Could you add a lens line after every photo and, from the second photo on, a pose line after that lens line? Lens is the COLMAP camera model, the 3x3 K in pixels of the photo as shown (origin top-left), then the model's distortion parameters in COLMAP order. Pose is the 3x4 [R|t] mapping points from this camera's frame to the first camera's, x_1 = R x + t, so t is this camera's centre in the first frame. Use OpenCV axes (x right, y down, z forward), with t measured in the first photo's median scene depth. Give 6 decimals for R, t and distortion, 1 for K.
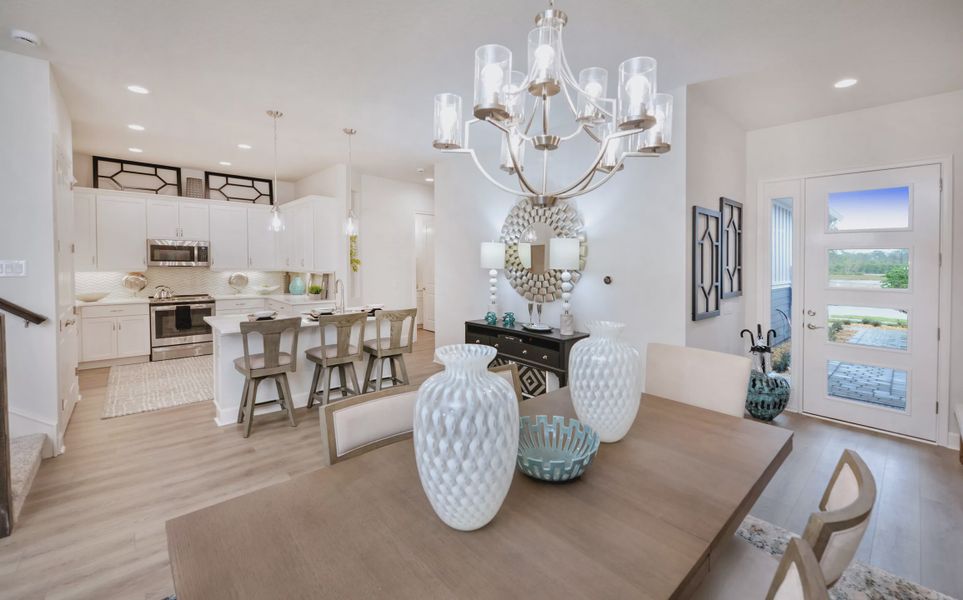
lens RADIAL K [[377.2, 0, 517.6], [0, 377.2, 279.5], [0, 0, 1]] dist [0.004444, 0.000174]
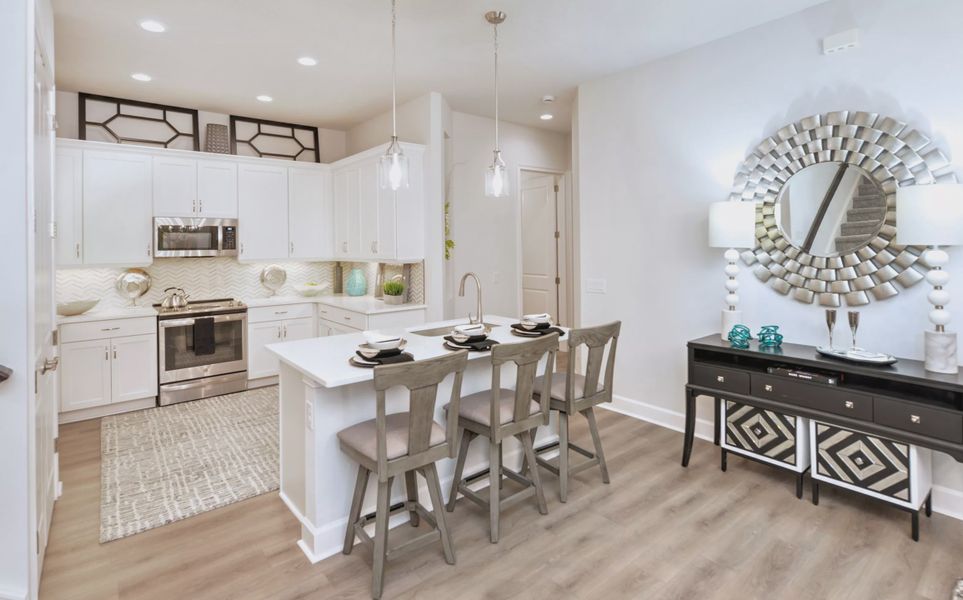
lens RADIAL K [[473.0, 0, 520.5], [0, 473.0, 249.2], [0, 0, 1]] dist [-0.001898, 0.002248]
pose [[0.997216, -0.024810, -0.070319, -0.292864], [0.022307, 0.999097, -0.036162, -0.007010], [0.071153, 0.034492, 0.996869, 0.236314]]
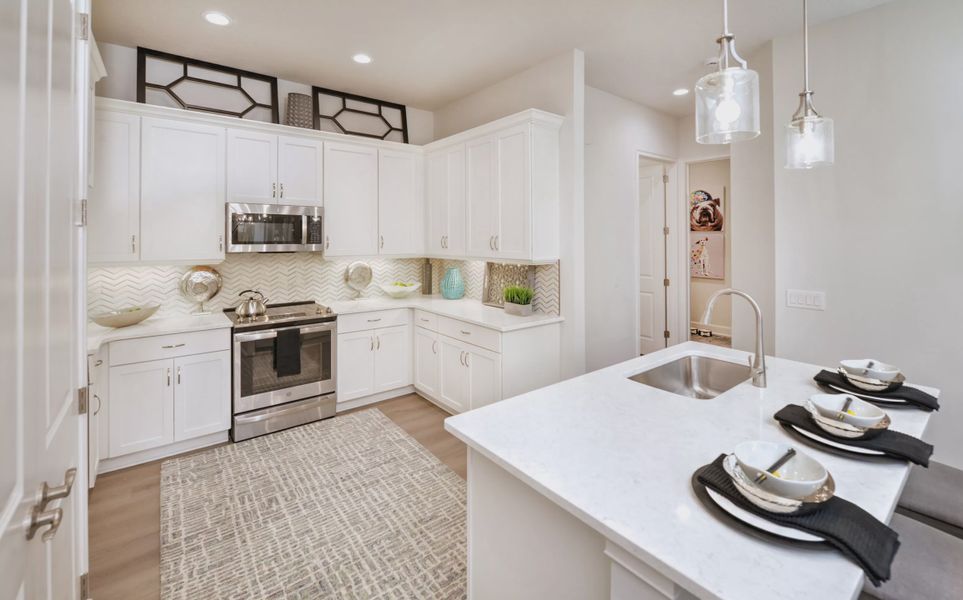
lens RADIAL K [[373.0, 0, 480.6], [0, 373.0, 243.9], [0, 0, 1]] dist [-0.001589, -0.000328]
pose [[0.995910, -0.010383, -0.089756, -0.590039], [0.007596, 0.999480, -0.031337, -0.030253], [0.090035, 0.030527, 0.995471, 0.527280]]
